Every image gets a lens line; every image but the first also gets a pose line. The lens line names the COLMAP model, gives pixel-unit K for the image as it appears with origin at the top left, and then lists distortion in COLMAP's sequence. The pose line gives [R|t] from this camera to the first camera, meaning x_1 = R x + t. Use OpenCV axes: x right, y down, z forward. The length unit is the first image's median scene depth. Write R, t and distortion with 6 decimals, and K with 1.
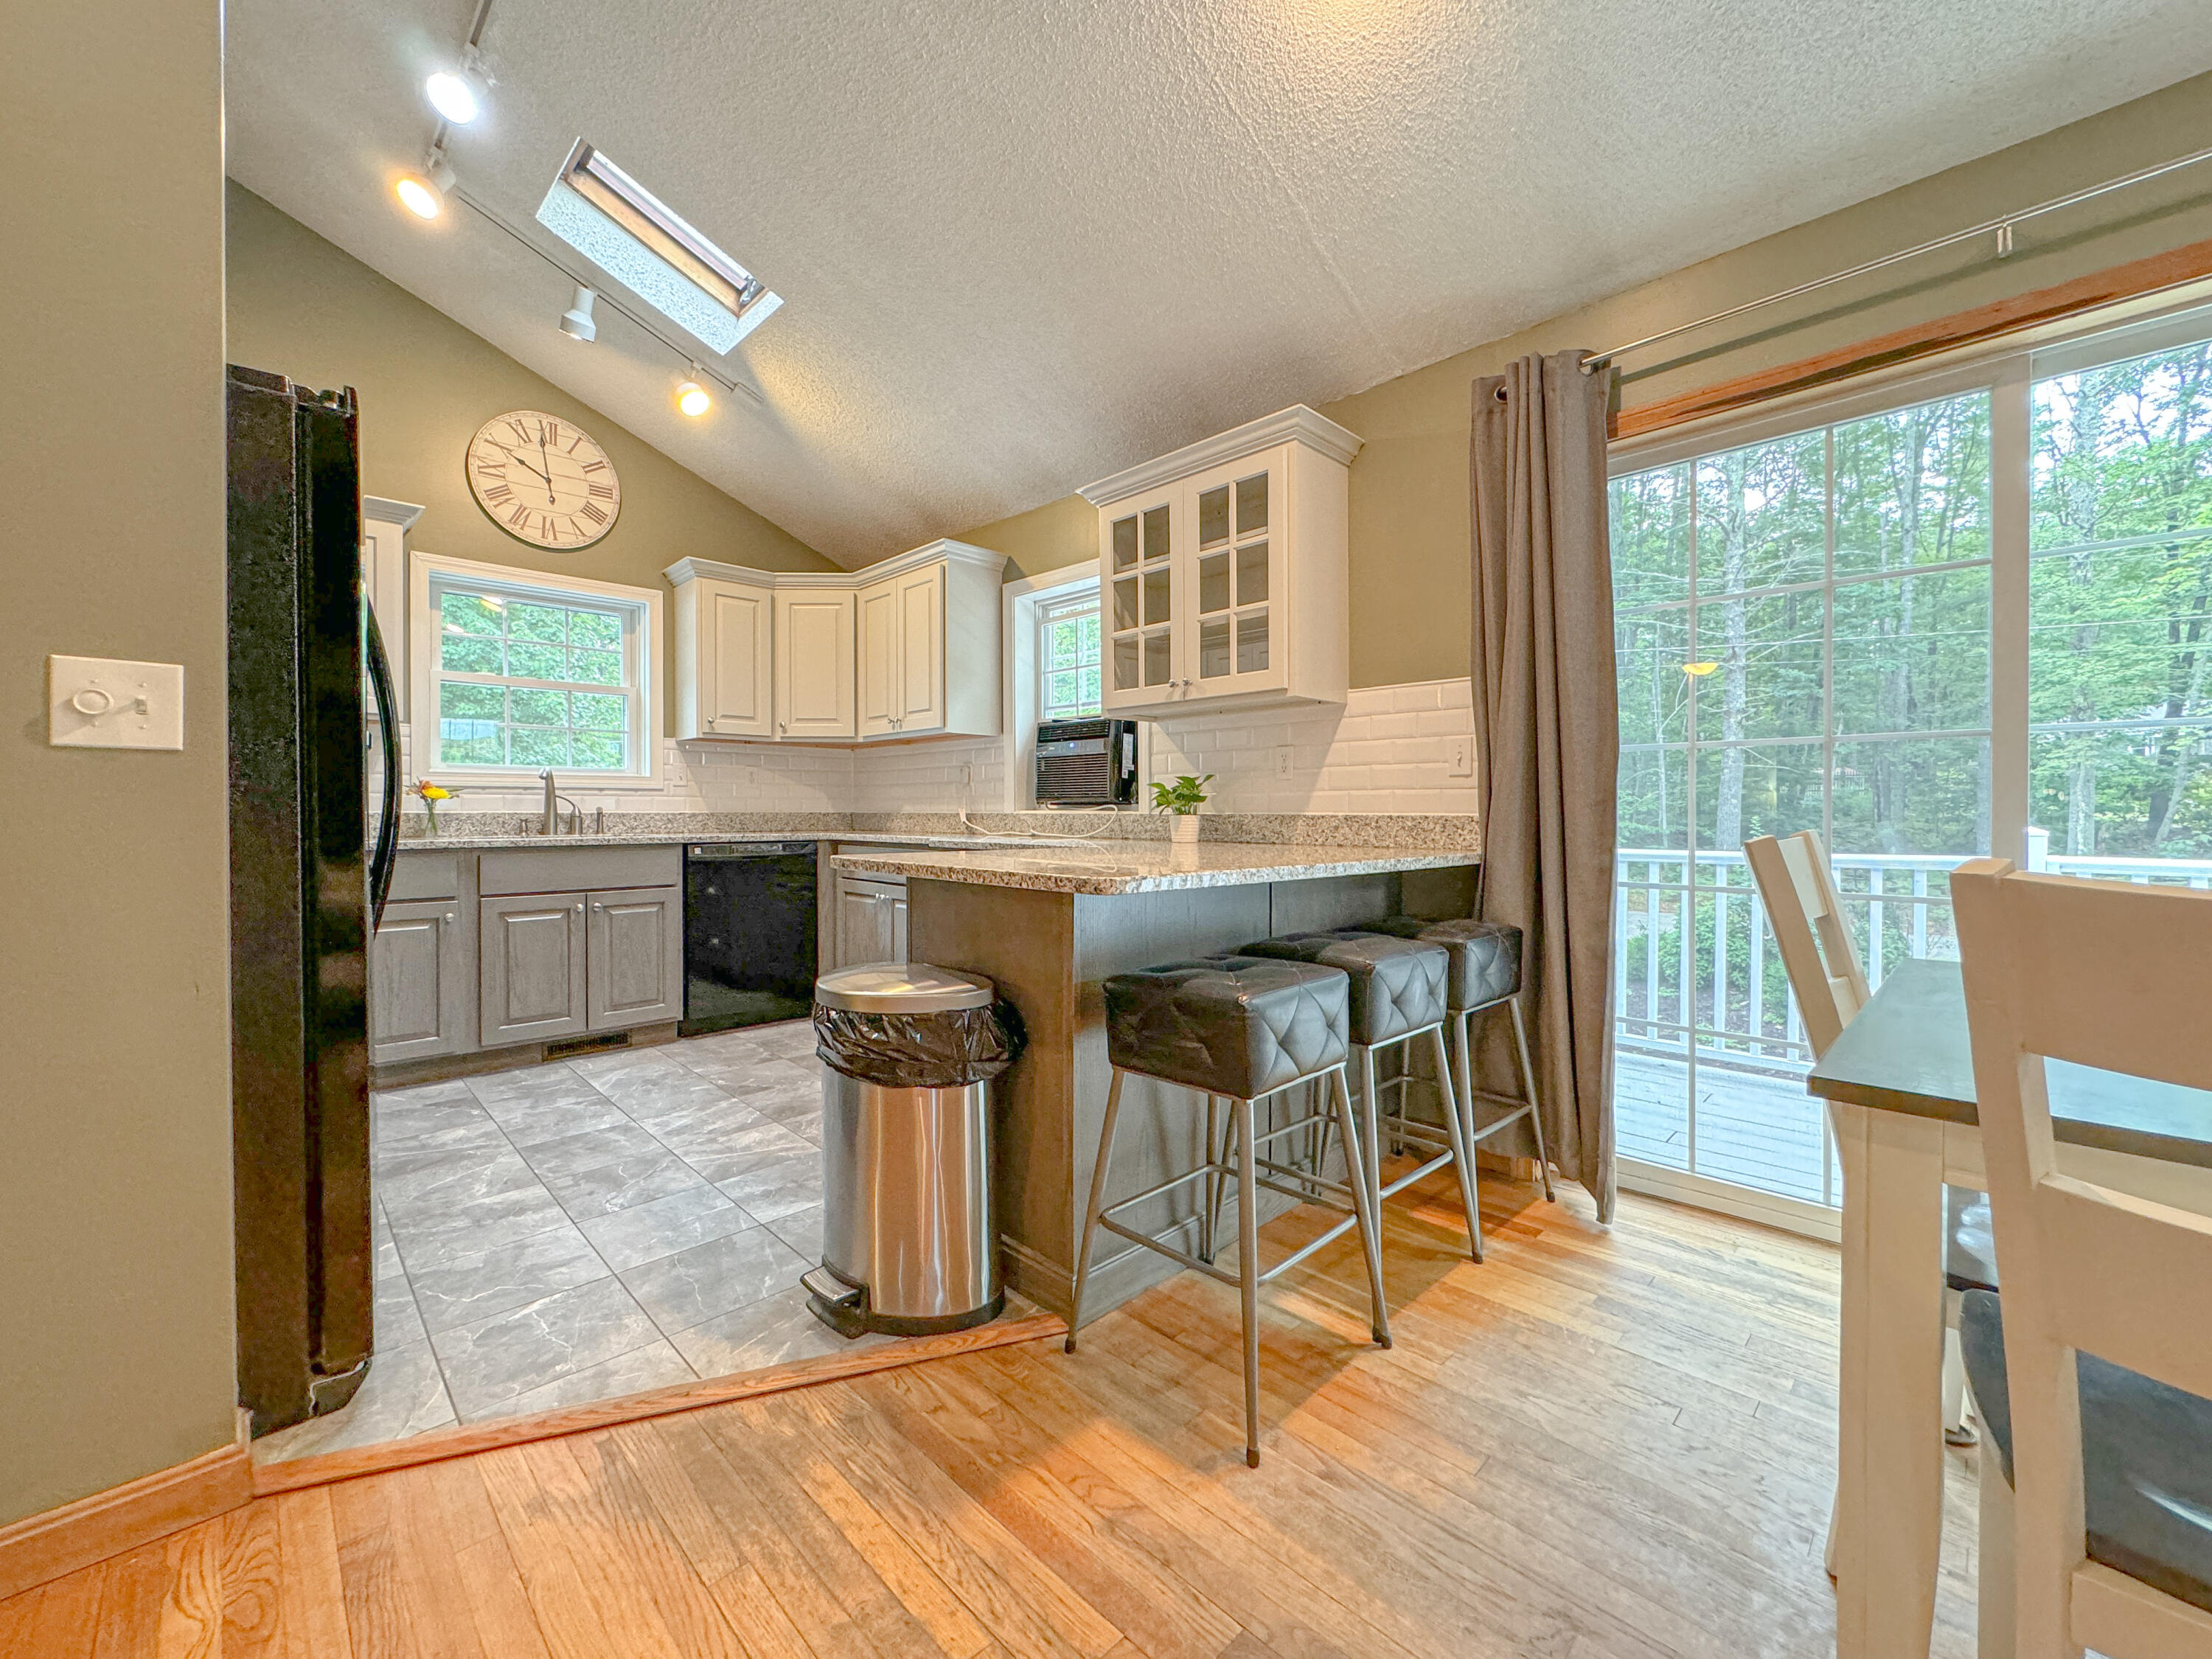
lens RADIAL K [[889.6, 0, 1107.9], [0, 889.6, 819.7], [0, 0, 1]] dist [-0.001080, -0.000426]
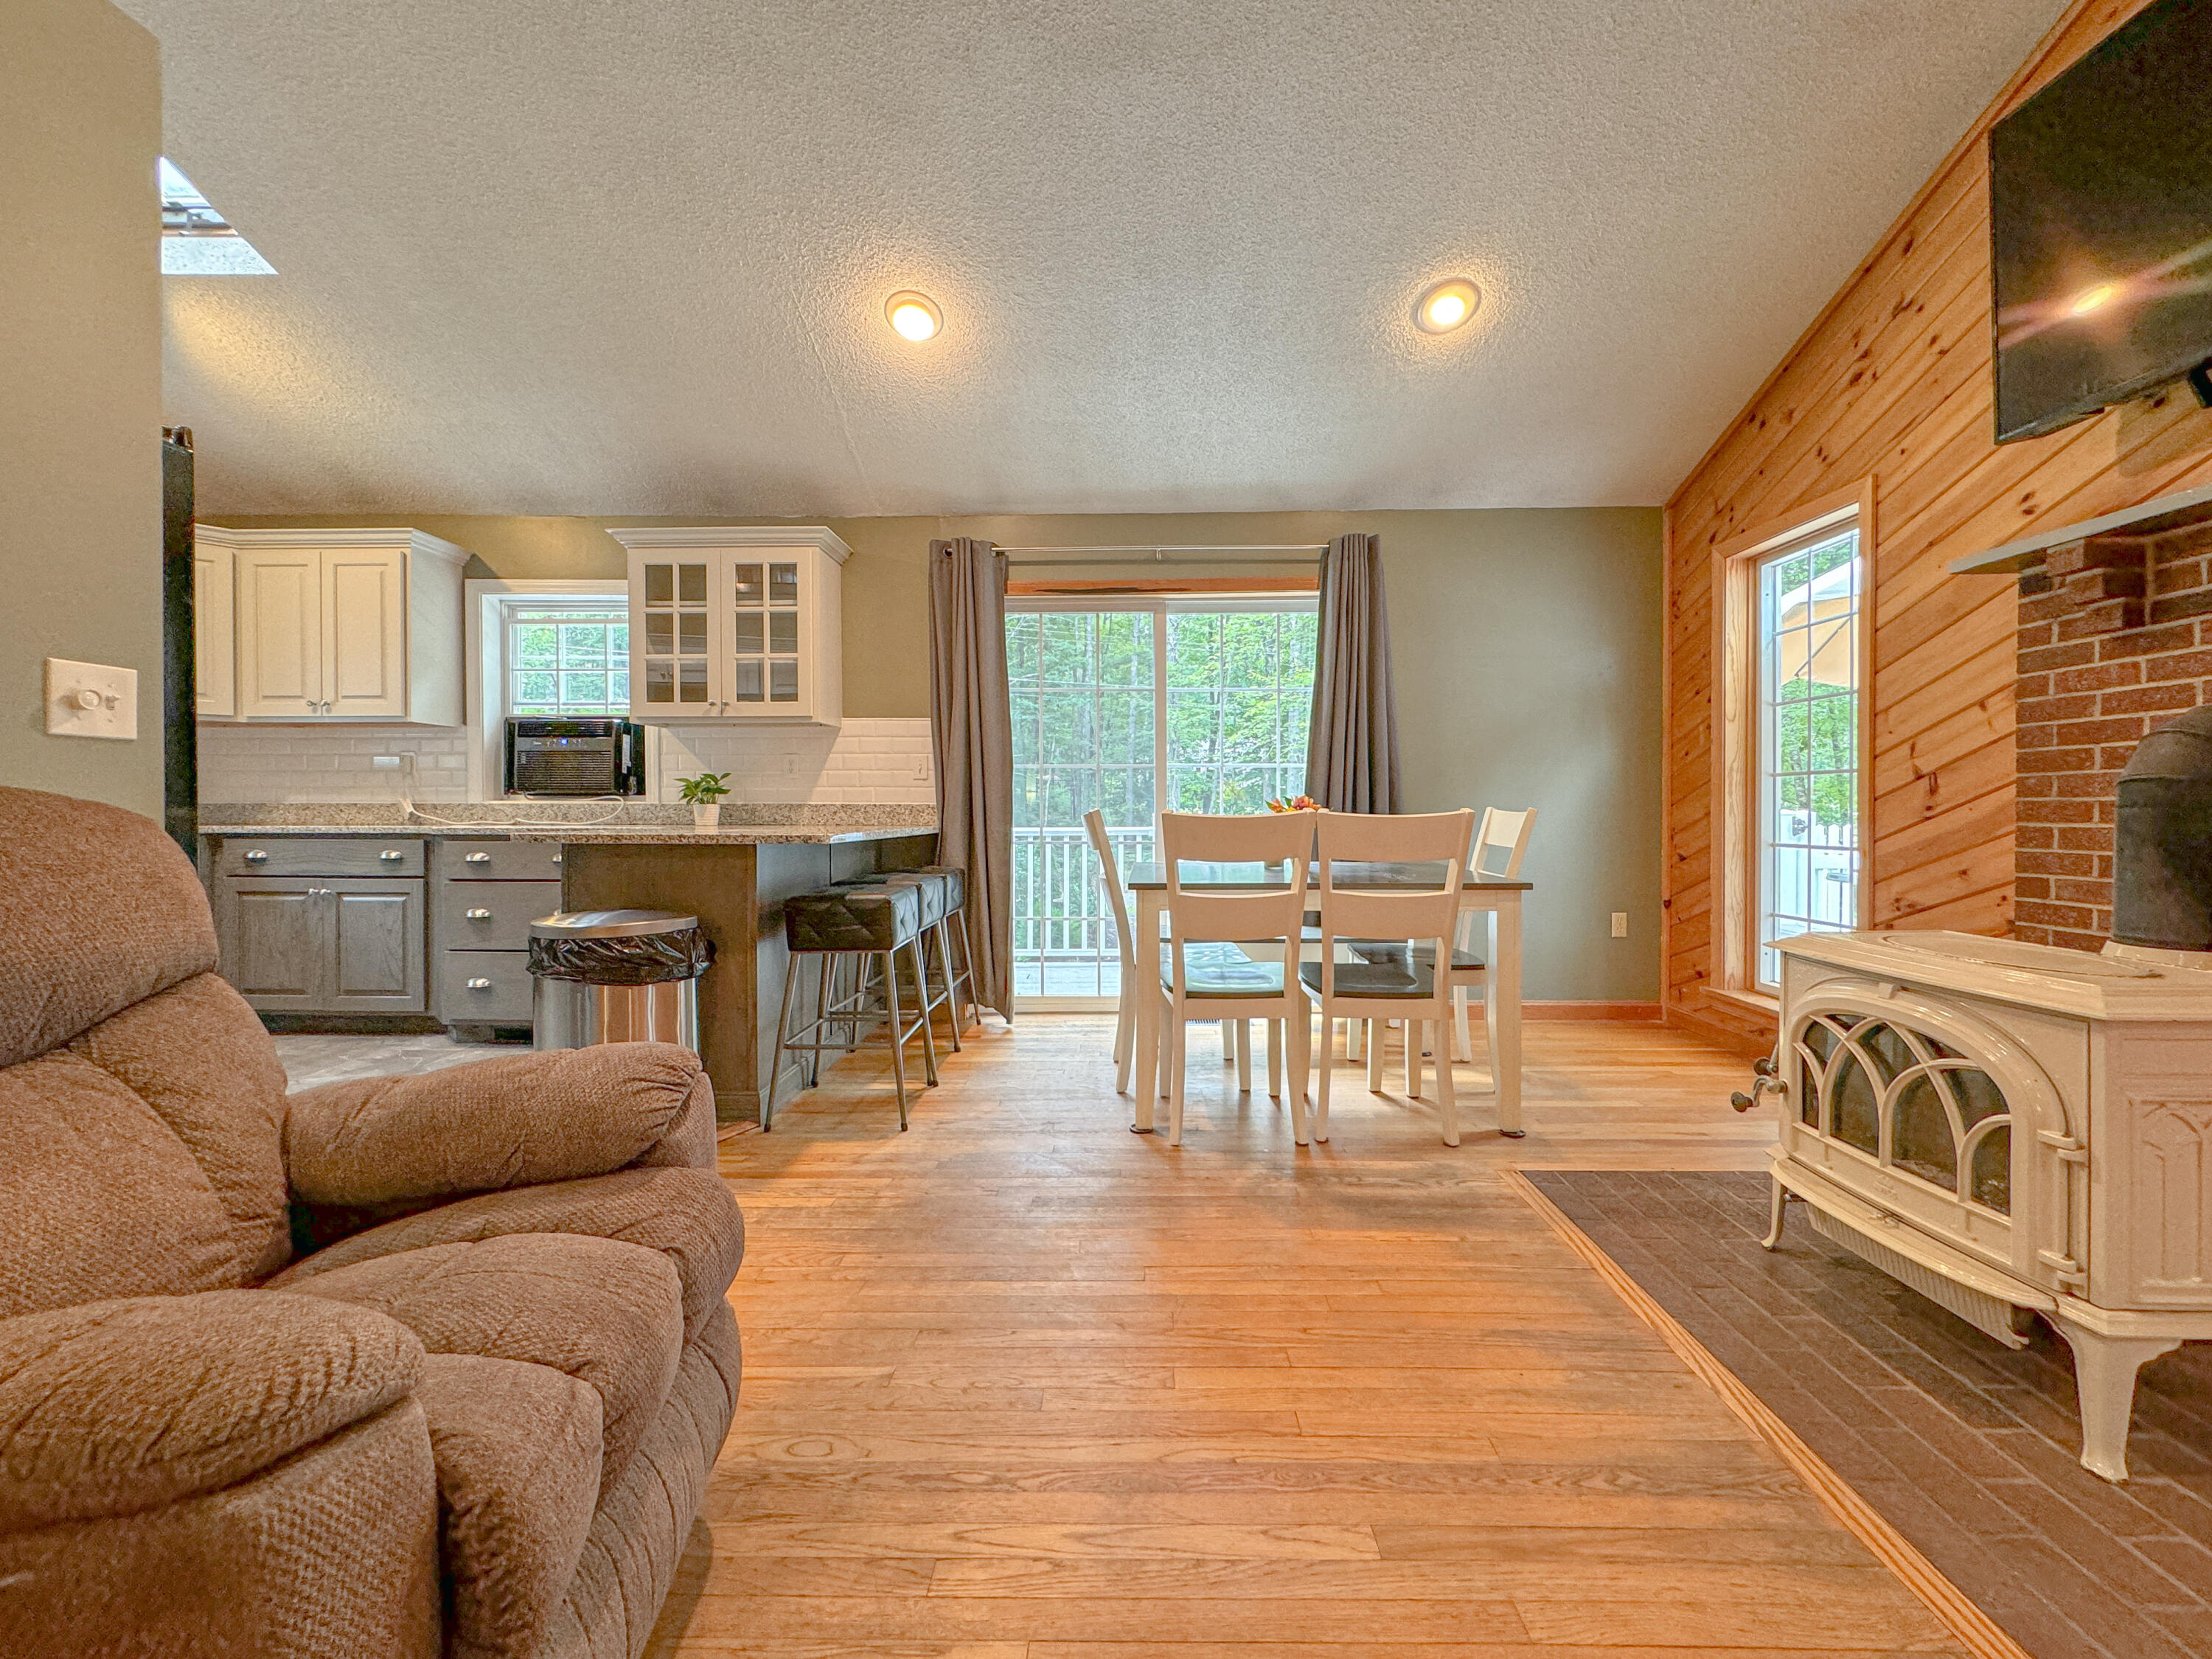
lens RADIAL K [[889.6, 0, 1126.3], [0, 889.6, 814.2], [0, 0, 1]] dist [-0.001080, -0.000426]
pose [[0.711478, -0.004967, 0.702691, -0.439619], [0.006962, 0.999976, 0.000019, 0.015222], [-0.702674, 0.004879, 0.711495, -0.378292]]
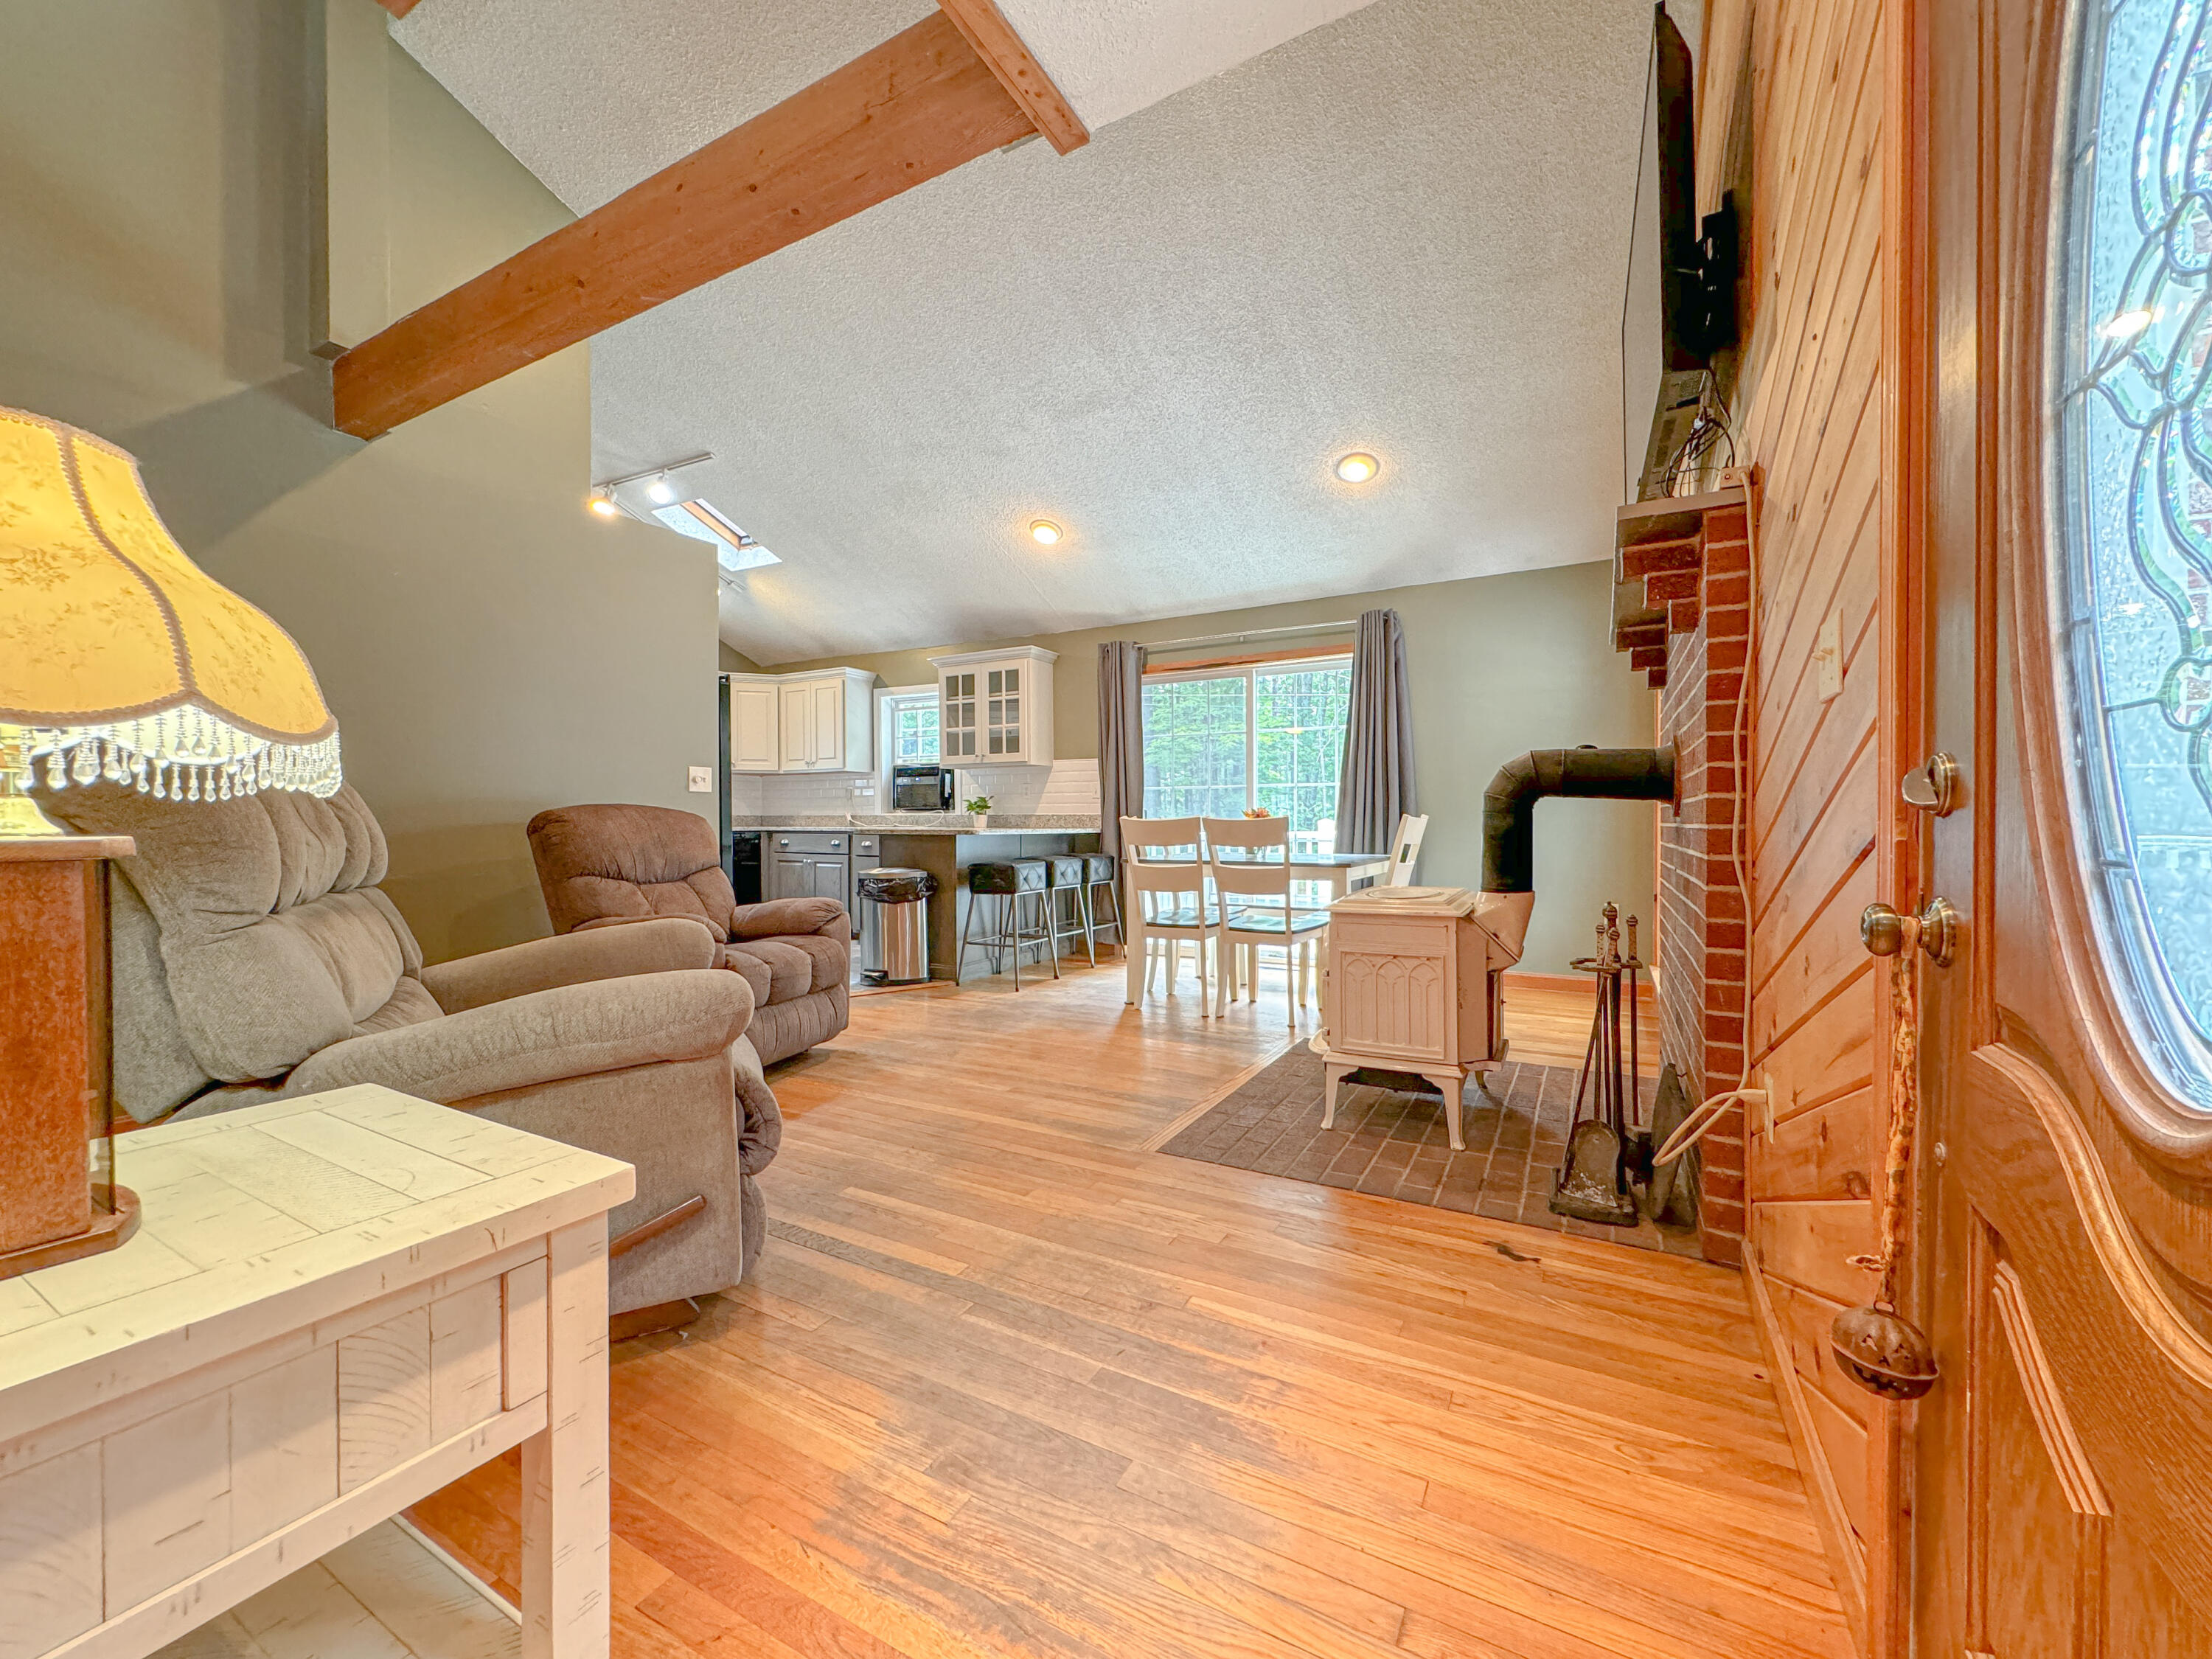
lens RADIAL K [[889.6, 0, 1112.3], [0, 889.6, 832.6], [0, 0, 1]] dist [-0.001080, -0.000426]
pose [[0.958994, -0.005195, 0.283378, -0.247719], [0.004170, 0.999982, 0.004221, 0.034167], [-0.283395, -0.002867, 0.958999, -1.306796]]
